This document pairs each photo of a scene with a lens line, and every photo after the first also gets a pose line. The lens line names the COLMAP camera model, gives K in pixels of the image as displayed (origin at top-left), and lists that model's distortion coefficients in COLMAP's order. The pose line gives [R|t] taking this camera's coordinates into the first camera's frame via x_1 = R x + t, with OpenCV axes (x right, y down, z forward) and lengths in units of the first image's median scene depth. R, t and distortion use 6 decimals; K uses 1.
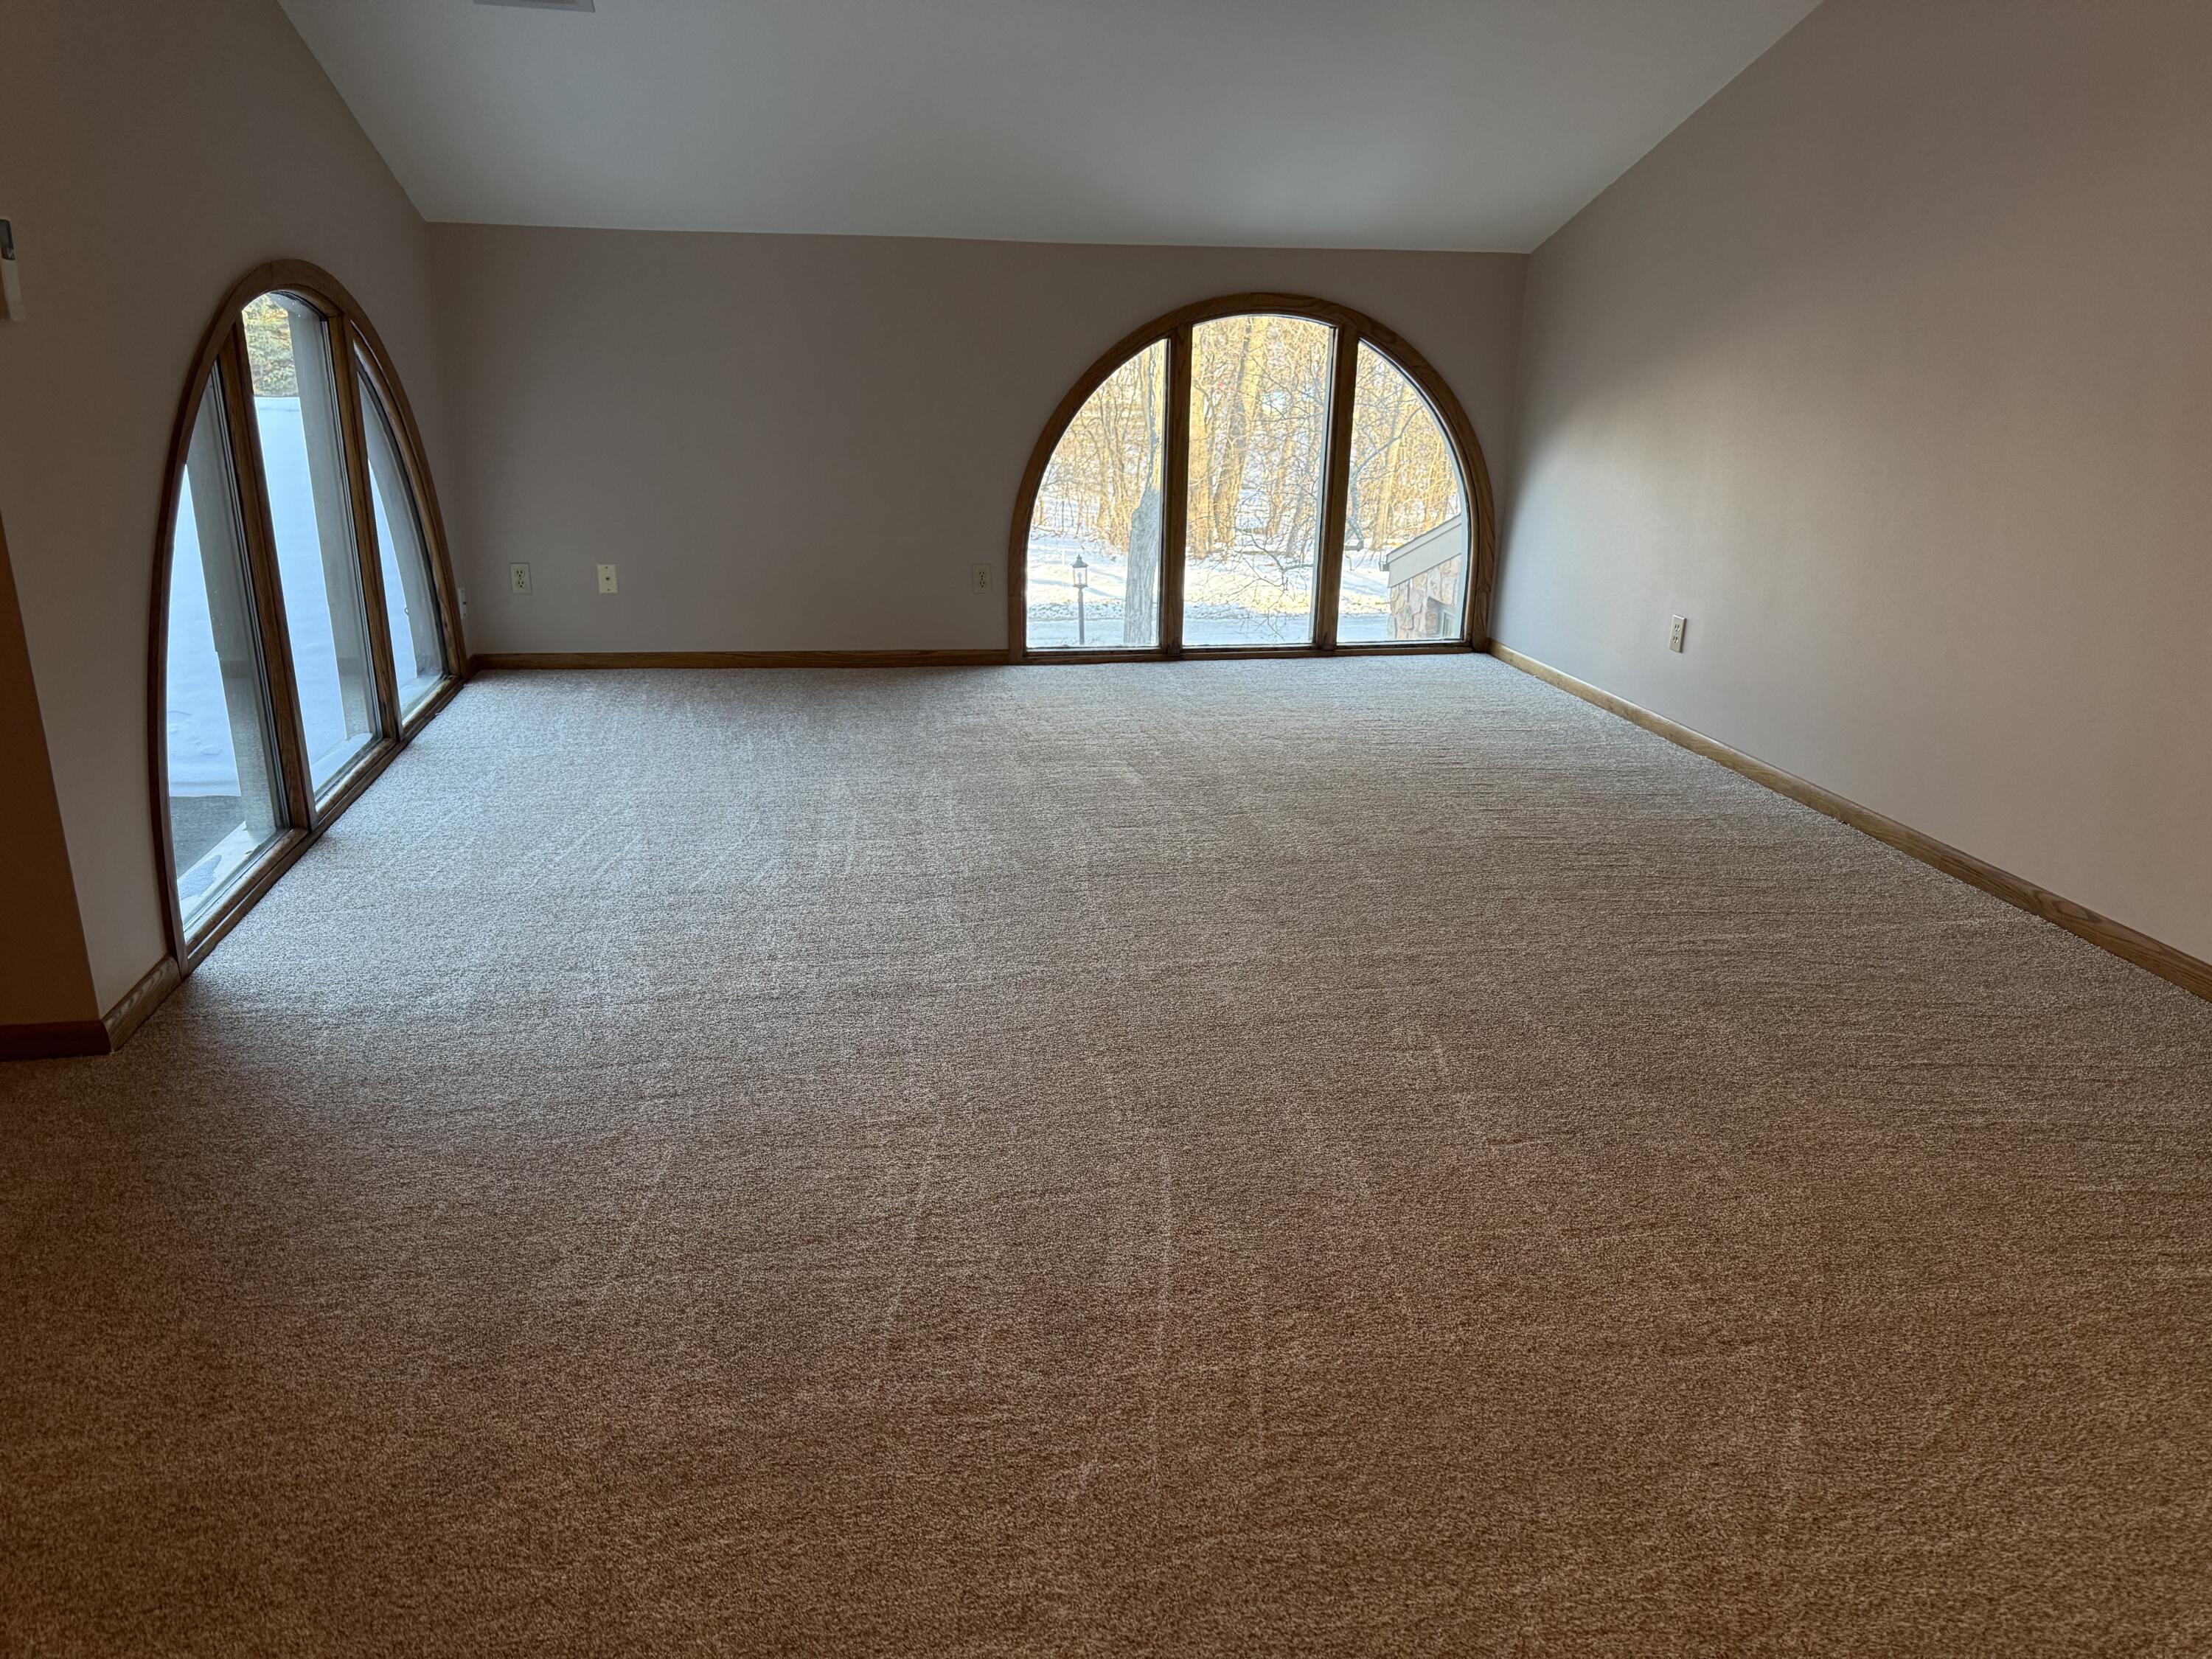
lens RADIAL K [[1560.4, 0, 1106.0], [0, 1560.4, 829.5], [0, 0, 1]] dist [0.158210, -0.273379]
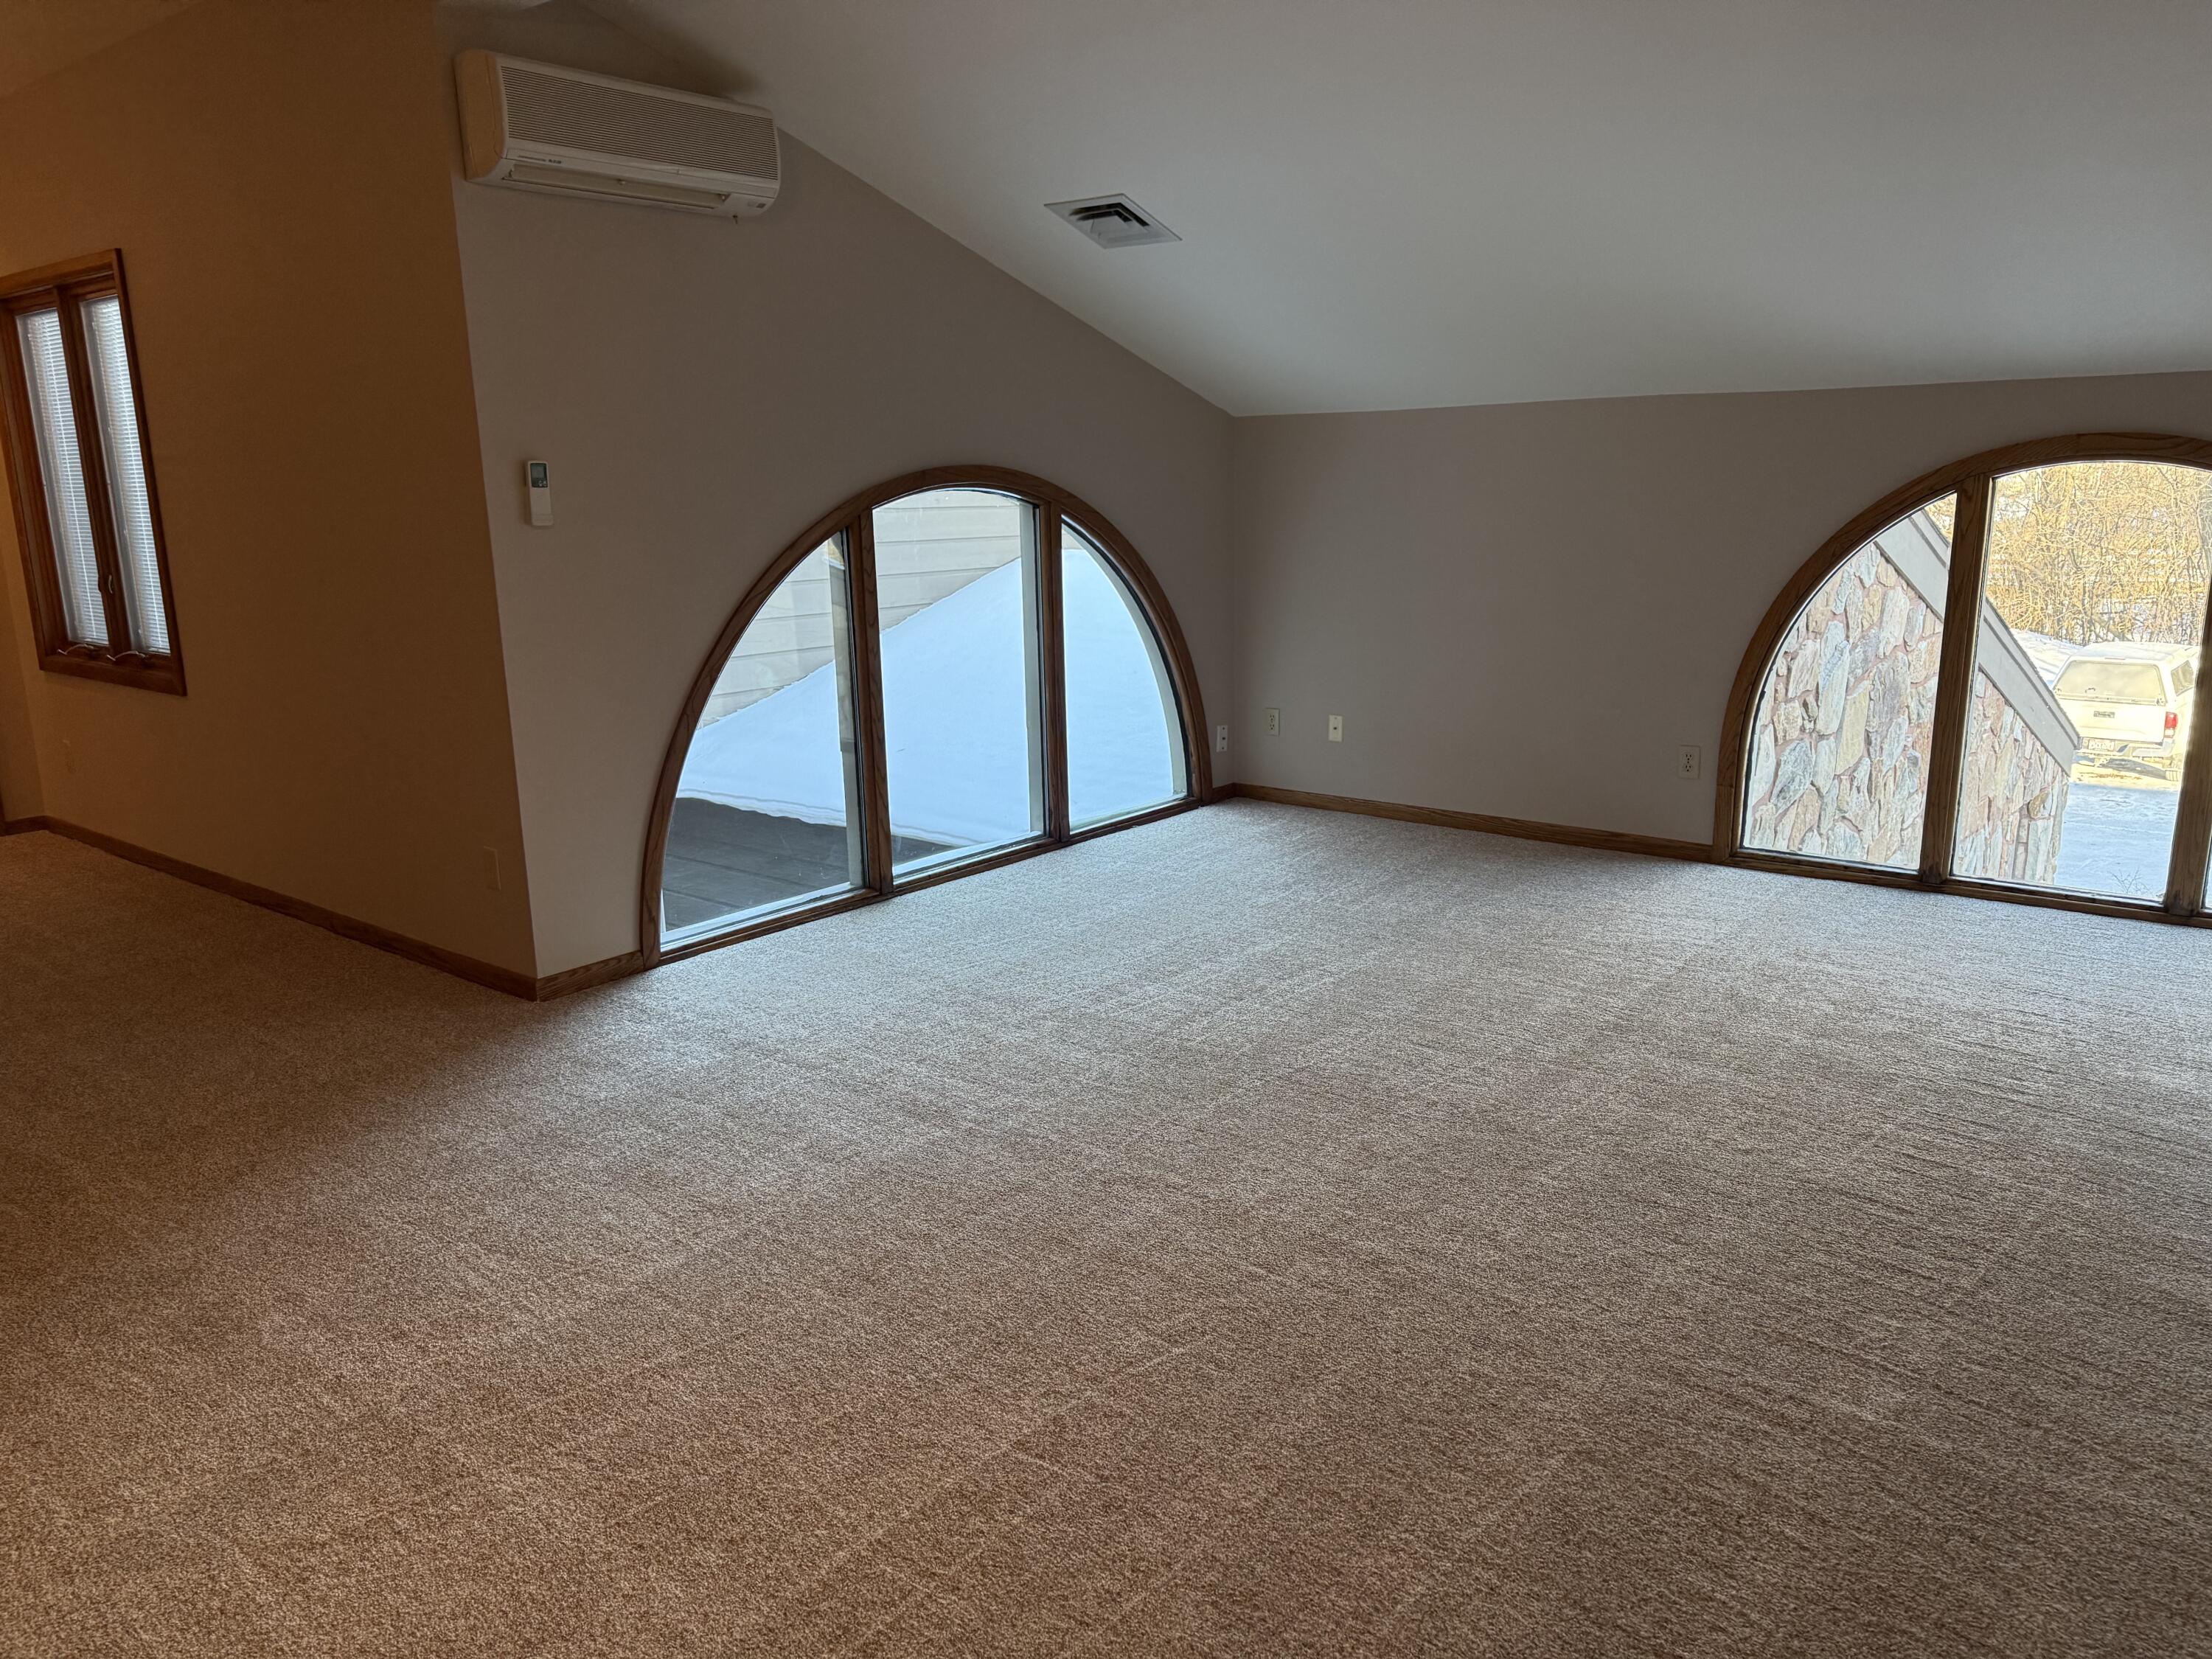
lens RADIAL K [[1560.4, 0, 1106.0], [0, 1560.4, 829.5], [0, 0, 1]] dist [0.158210, -0.273379]
pose [[0.647269, 0.138021, -0.749662, 0.442144], [-0.201435, 0.979481, 0.006411, -0.073523], [0.735164, 0.146859, 0.661790, 0.208788]]
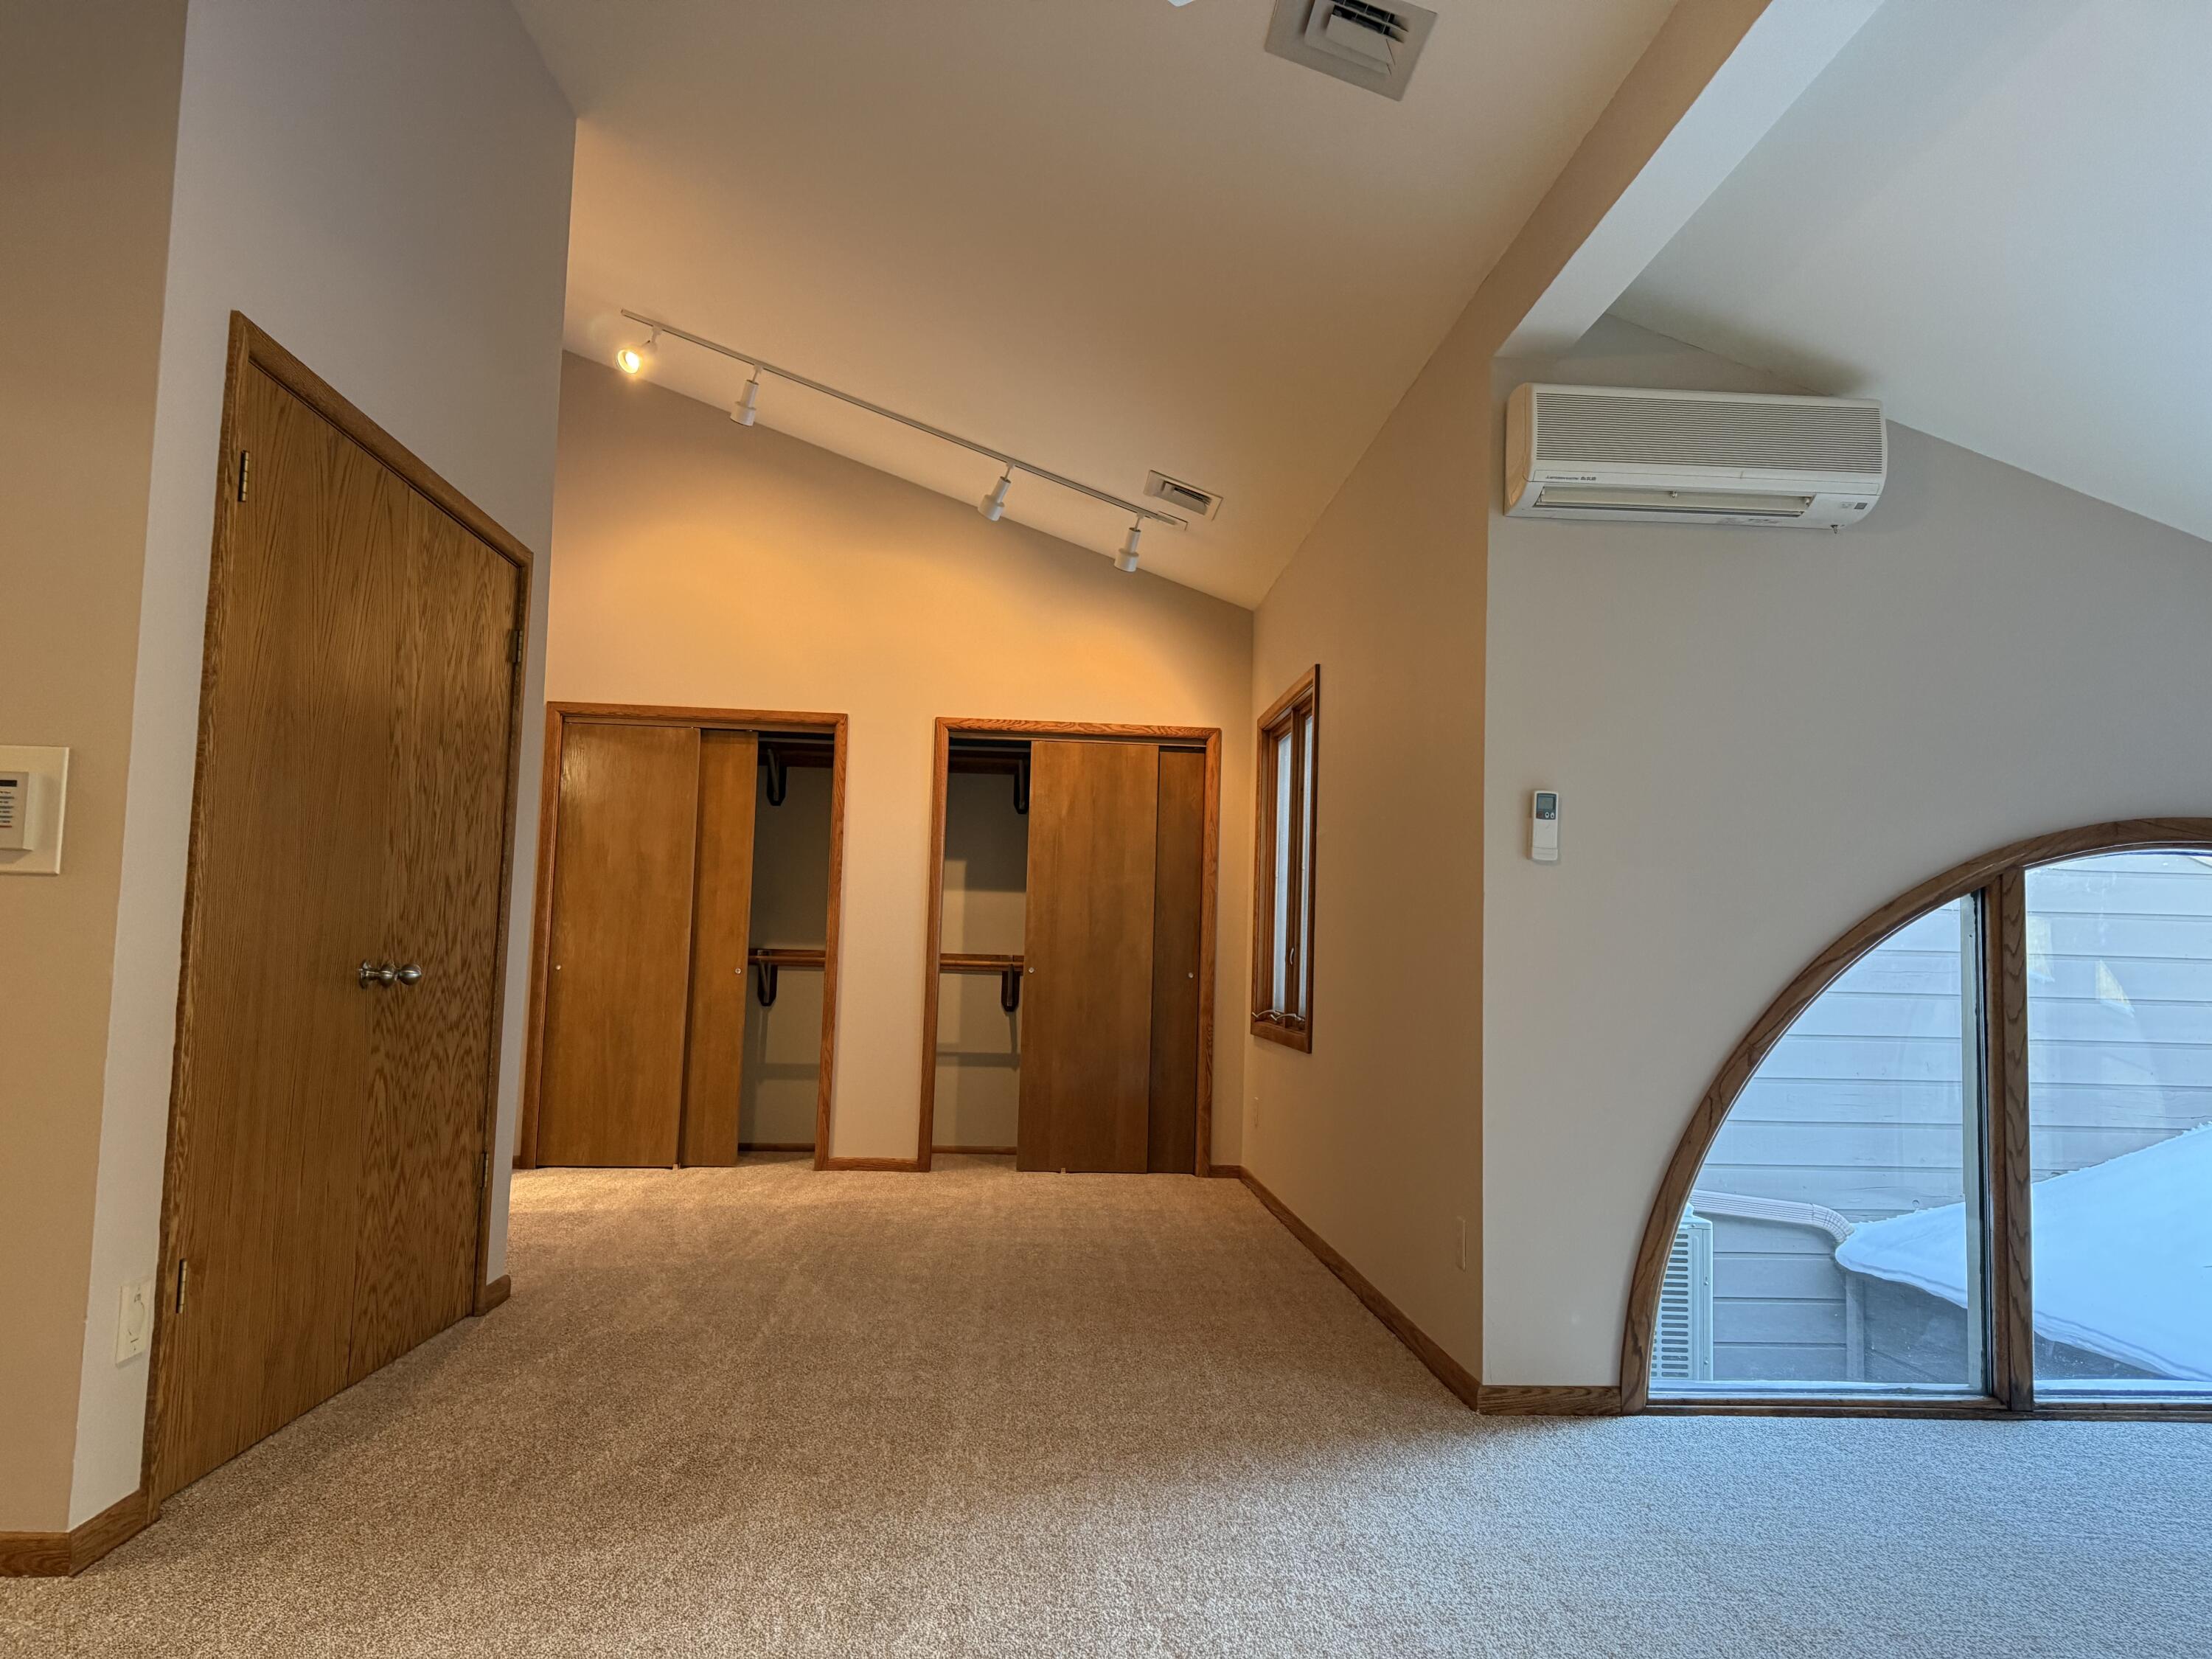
lens RADIAL K [[1560.4, 0, 1106.0], [0, 1560.4, 829.5], [0, 0, 1]] dist [0.158210, -0.273379]
pose [[-0.110216, -0.102336, -0.988625, 0.373641], [-0.330539, 0.941842, -0.060644, -0.064813], [0.937335, 0.320095, -0.137632, 0.408923]]
